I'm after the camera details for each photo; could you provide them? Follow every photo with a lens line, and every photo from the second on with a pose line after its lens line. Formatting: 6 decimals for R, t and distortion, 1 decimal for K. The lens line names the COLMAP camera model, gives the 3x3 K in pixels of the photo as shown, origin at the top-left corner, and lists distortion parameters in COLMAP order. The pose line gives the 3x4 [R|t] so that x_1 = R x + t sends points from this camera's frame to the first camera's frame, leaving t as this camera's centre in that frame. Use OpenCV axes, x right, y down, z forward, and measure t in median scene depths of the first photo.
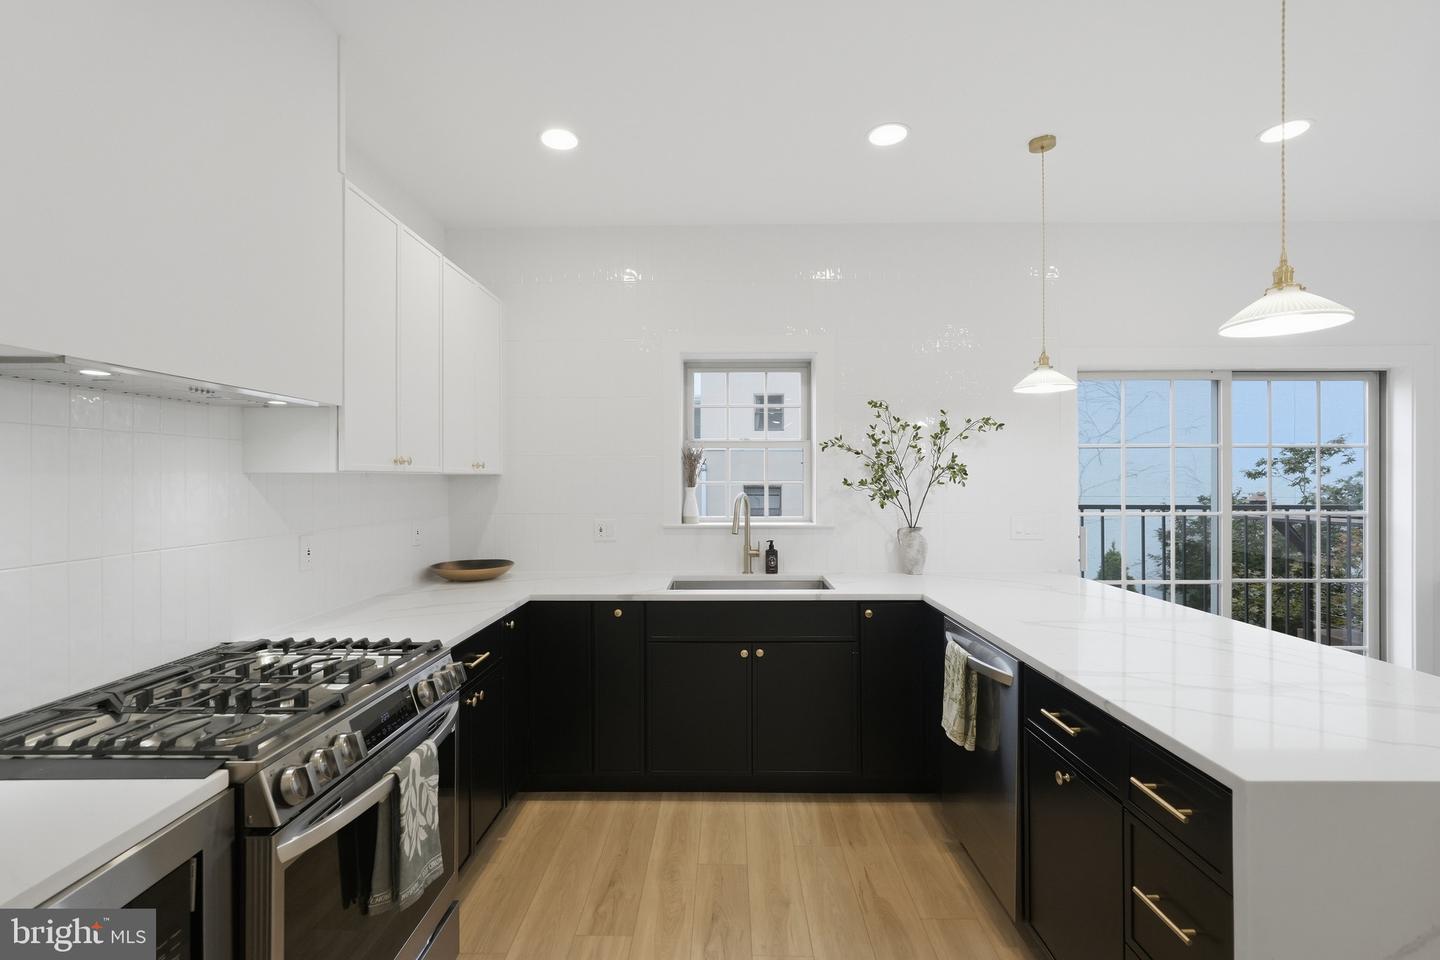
lens RADIAL K [[658.7, 0, 725.3], [0, 658.7, 483.0], [0, 0, 1]] dist [-0.000433, -0.000393]
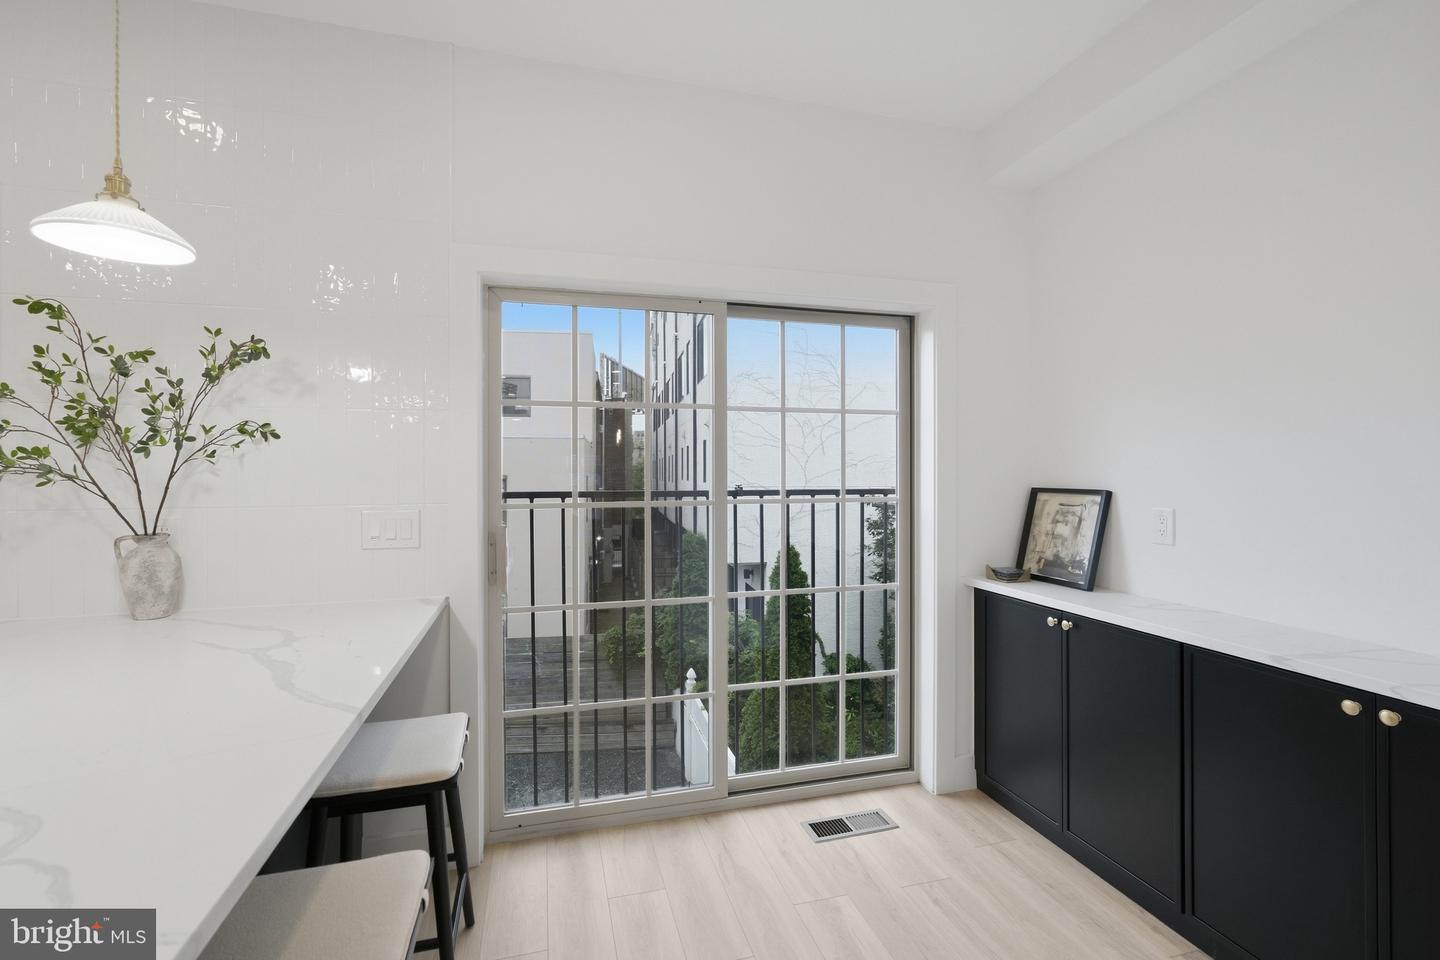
lens RADIAL K [[658.7, 0, 715.3], [0, 658.7, 474.7], [0, 0, 1]] dist [-0.000433, -0.000393]
pose [[0.961140, -0.002927, 0.276045, 0.561390], [0.001168, 0.999978, 0.006534, 0.012405], [-0.276058, -0.005958, 0.961123, 0.316410]]
